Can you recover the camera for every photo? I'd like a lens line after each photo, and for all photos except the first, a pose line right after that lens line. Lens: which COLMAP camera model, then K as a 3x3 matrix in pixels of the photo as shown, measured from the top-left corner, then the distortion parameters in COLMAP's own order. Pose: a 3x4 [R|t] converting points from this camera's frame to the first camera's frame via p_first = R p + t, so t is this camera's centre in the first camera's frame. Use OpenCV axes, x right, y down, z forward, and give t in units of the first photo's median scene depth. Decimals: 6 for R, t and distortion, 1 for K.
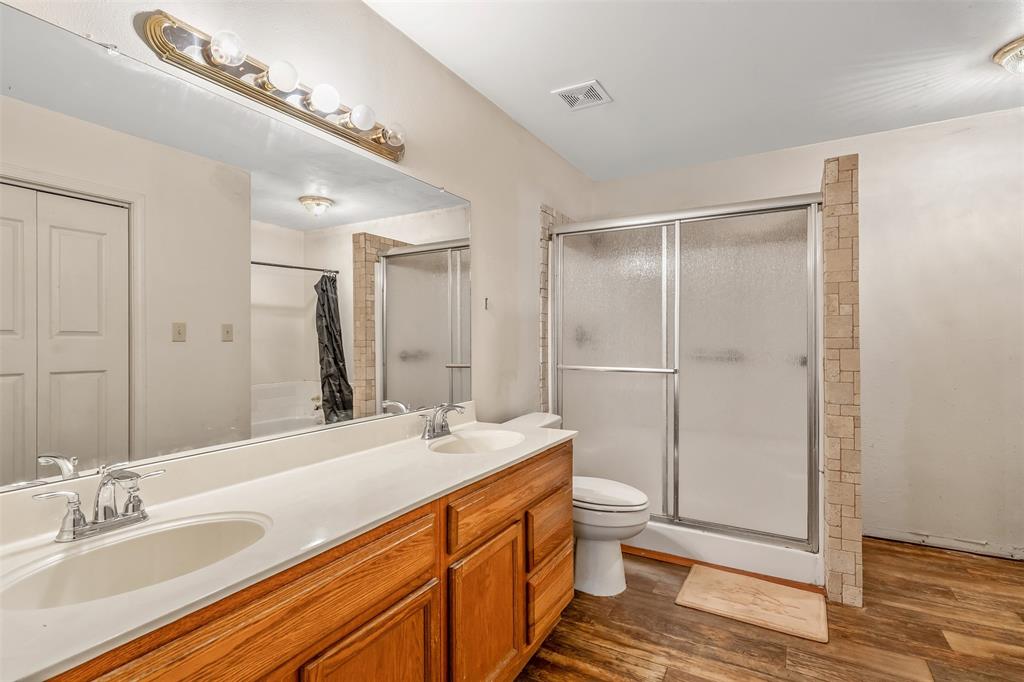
lens RADIAL K [[491.8, 0, 510.8], [0, 491.8, 341.6], [0, 0, 1]] dist [-0.006132, -0.000197]
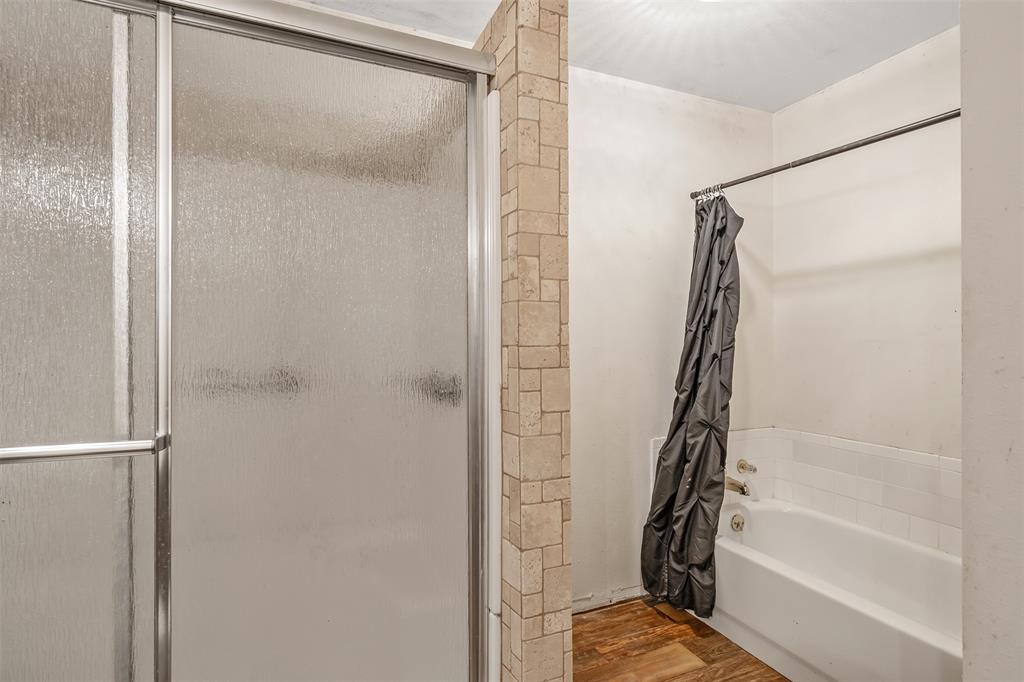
lens RADIAL K [[519.9, 0, 512.2], [0, 519.9, 349.1], [0, 0, 1]] dist [0.011229, 0.000161]
pose [[0.608148, -0.000331, 0.793824, 0.234893], [0.006119, 0.999972, -0.004270, -0.002609], [-0.793800, 0.007454, 0.608133, 0.702287]]
